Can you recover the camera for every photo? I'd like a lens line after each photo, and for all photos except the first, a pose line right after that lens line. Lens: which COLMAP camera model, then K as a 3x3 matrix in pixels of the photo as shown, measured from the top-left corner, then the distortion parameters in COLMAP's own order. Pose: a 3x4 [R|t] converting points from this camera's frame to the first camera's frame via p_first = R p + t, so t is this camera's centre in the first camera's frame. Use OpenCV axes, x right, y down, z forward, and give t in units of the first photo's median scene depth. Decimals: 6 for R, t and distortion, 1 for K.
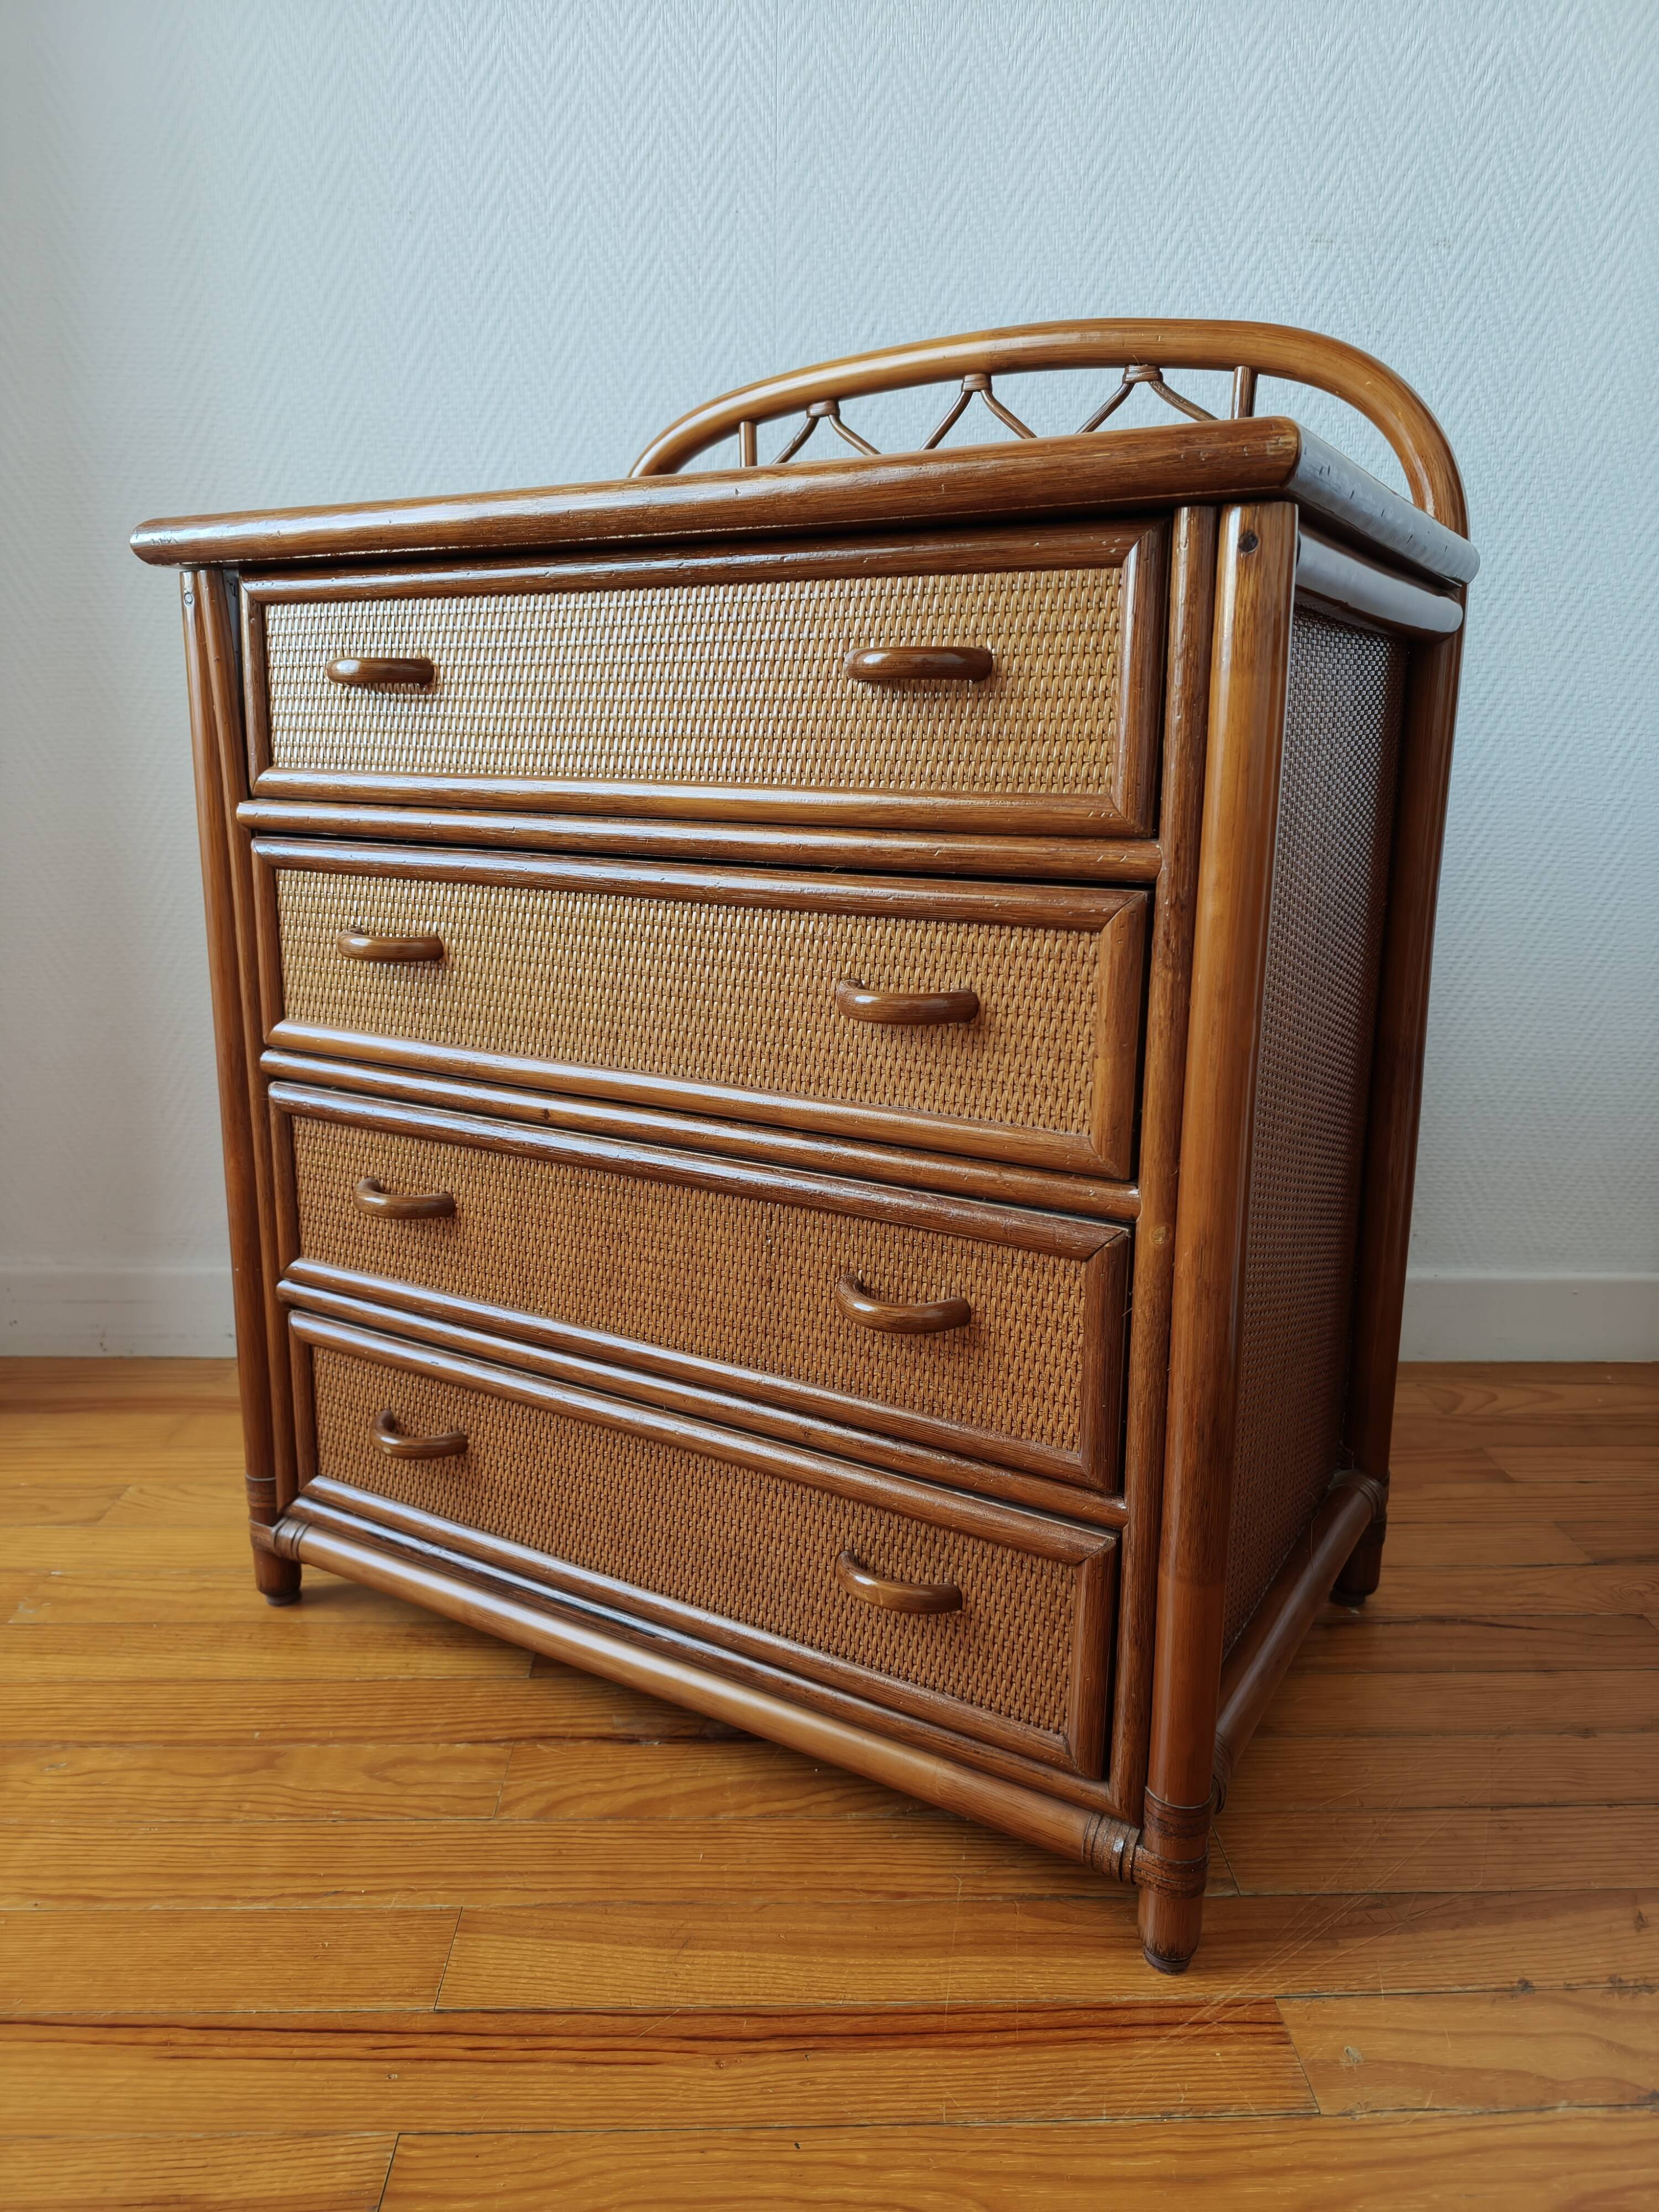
lens RADIAL K [[1532.0, 0, 845.8], [0, 1532.0, 1107.2], [0, 0, 1]] dist [-0.008827, -0.012011]
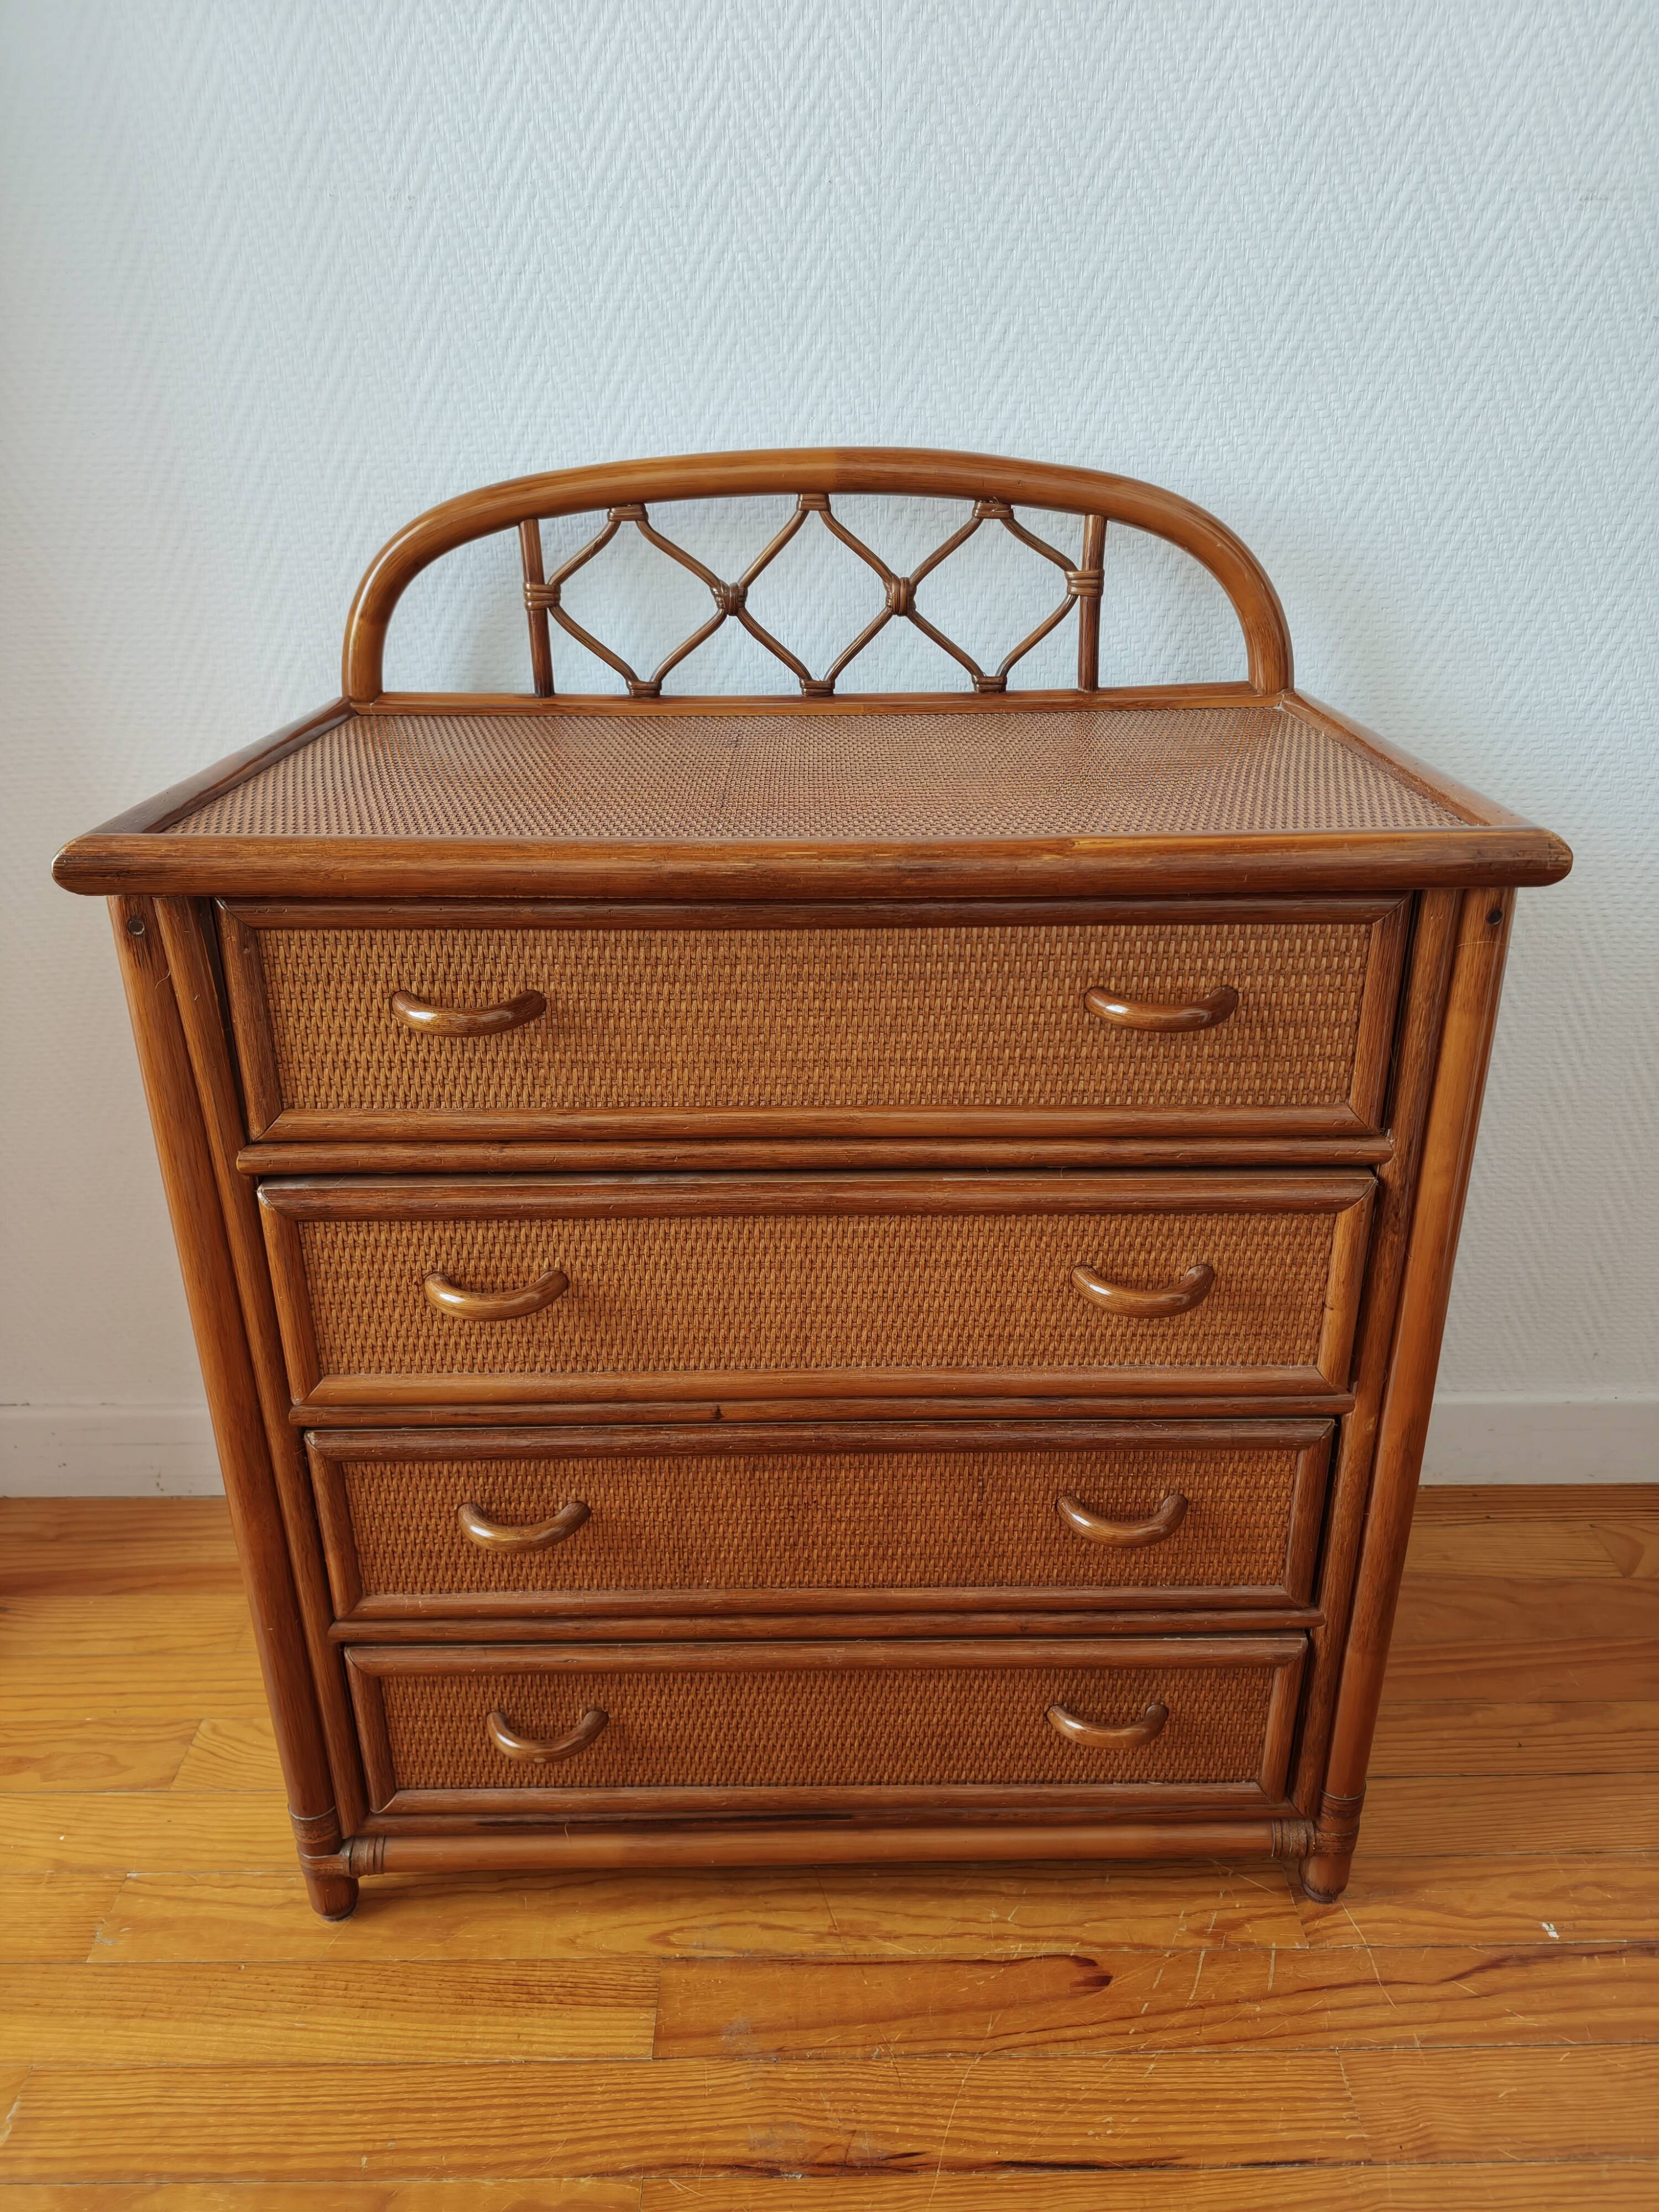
lens RADIAL K [[1532.0, 0, 841.3], [0, 1532.0, 1102.3], [0, 0, 1]] dist [-0.008827, -0.012011]
pose [[0.999465, -0.009140, -0.031410, -0.046257], [0.014658, 0.983519, 0.180211, -0.271274], [0.029245, -0.180575, 0.983126, 0.161809]]
